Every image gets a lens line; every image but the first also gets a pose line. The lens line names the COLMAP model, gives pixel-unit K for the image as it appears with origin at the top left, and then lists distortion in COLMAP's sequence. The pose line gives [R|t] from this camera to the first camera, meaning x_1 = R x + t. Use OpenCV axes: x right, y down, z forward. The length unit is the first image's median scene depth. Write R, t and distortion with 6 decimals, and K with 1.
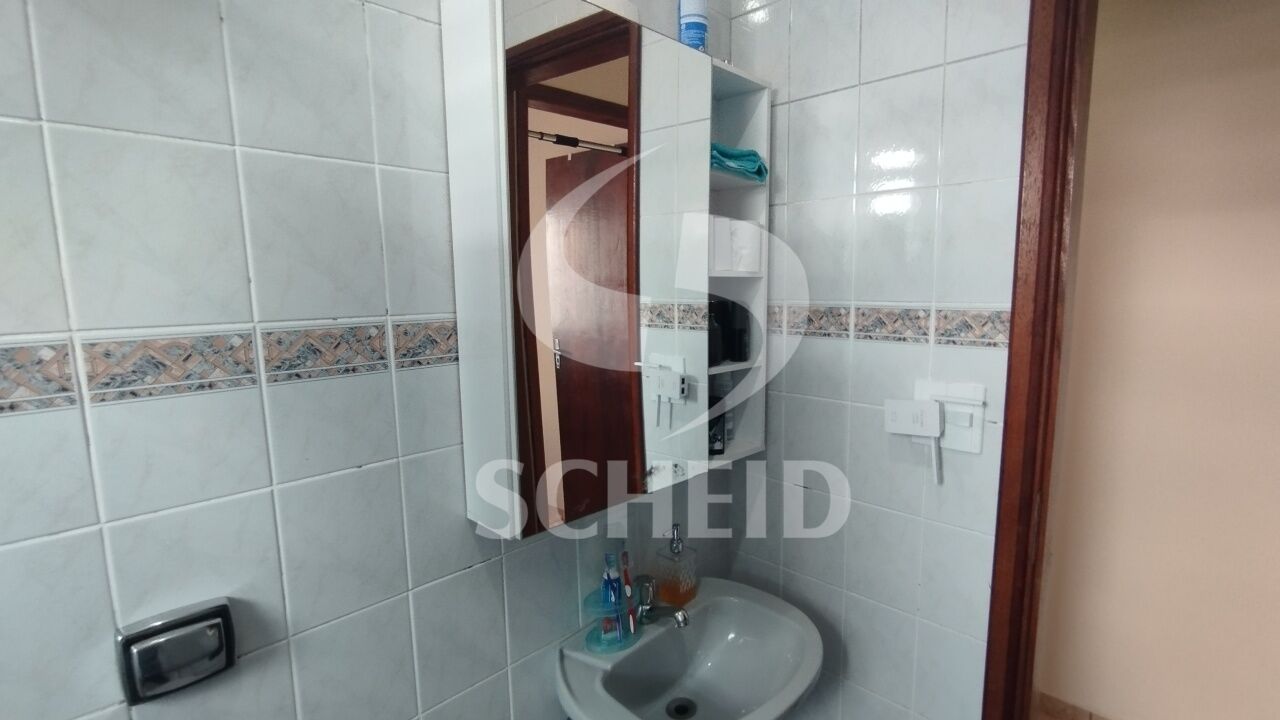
lens RADIAL K [[592.1, 0, 664.4], [0, 592.1, 358.7], [0, 0, 1]] dist [-0.001095, -0.000310]
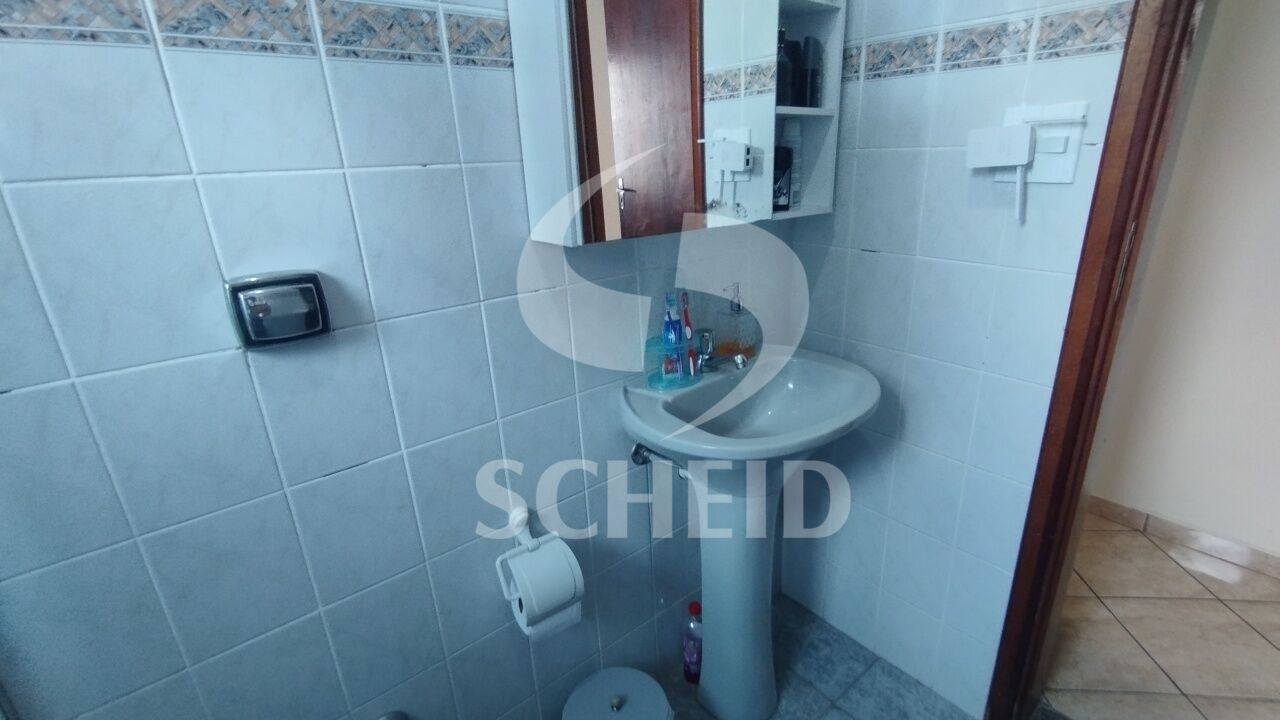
lens RADIAL K [[591.2, 0, 668.4], [0, 591.2, 366.5], [0, 0, 1]] dist [-0.004281, 0.001361]
pose [[0.994594, 0.019054, -0.102074, 0.010051], [0.002816, 0.977708, 0.209950, 0.238056], [0.103799, -0.209103, 0.972369, -0.012635]]
